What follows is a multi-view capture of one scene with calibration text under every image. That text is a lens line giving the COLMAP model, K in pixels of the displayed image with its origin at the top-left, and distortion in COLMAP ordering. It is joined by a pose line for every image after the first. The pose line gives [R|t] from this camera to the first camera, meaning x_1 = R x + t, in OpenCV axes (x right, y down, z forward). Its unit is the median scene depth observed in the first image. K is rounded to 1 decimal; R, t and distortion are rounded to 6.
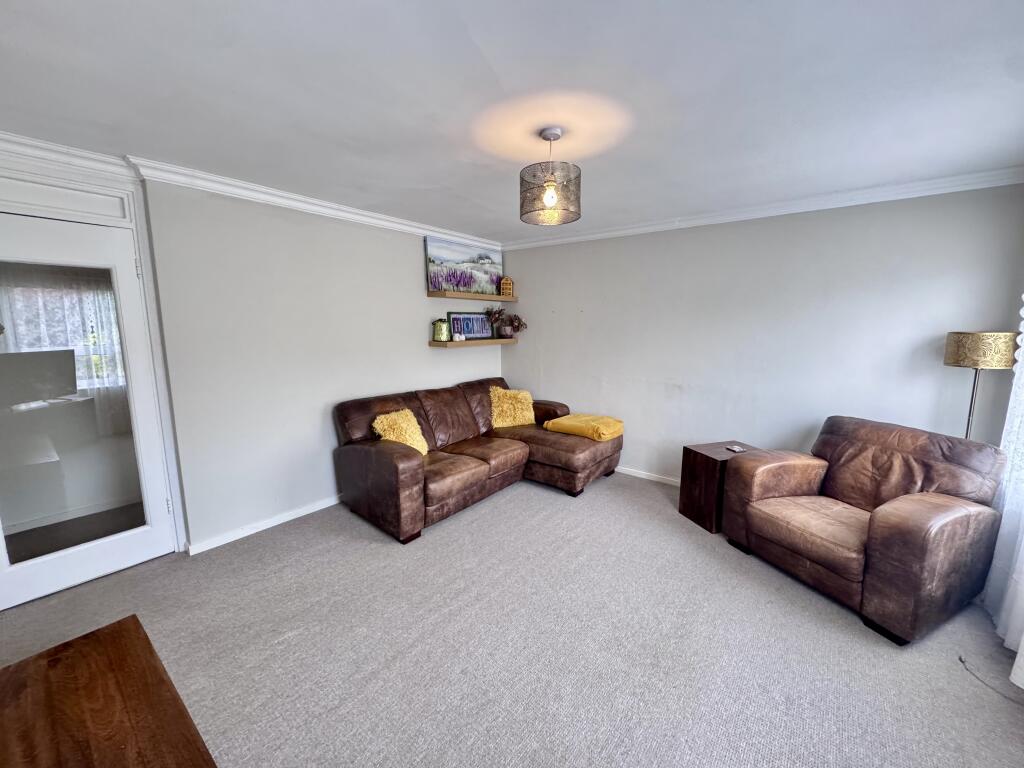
lens RADIAL K [[408.7, 0, 512.0], [0, 408.7, 384.0], [0, 0, 1]] dist [0.000103, -0.000020]
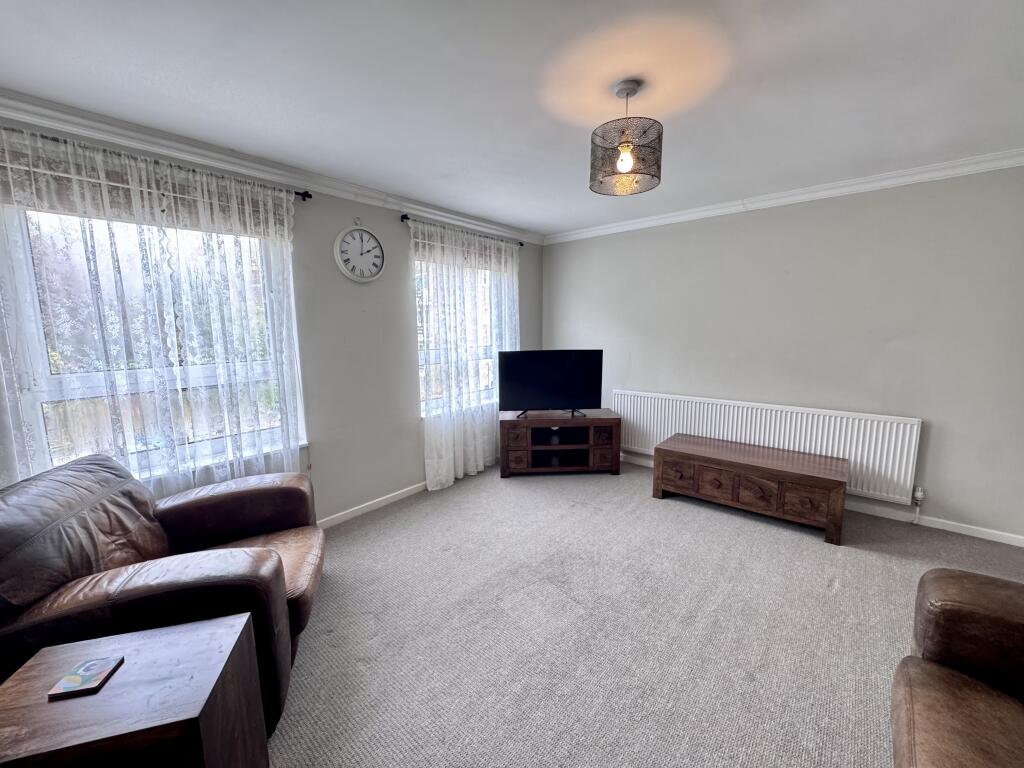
lens RADIAL K [[408.7, 0, 512.0], [0, 408.7, 384.0], [0, 0, 1]] dist [0.000103, -0.000020]
pose [[-0.999567, 0.005569, 0.028909, 0.145064], [0.013782, 0.956217, 0.292335, -0.119622], [-0.026015, 0.292607, -0.955879, 0.910984]]
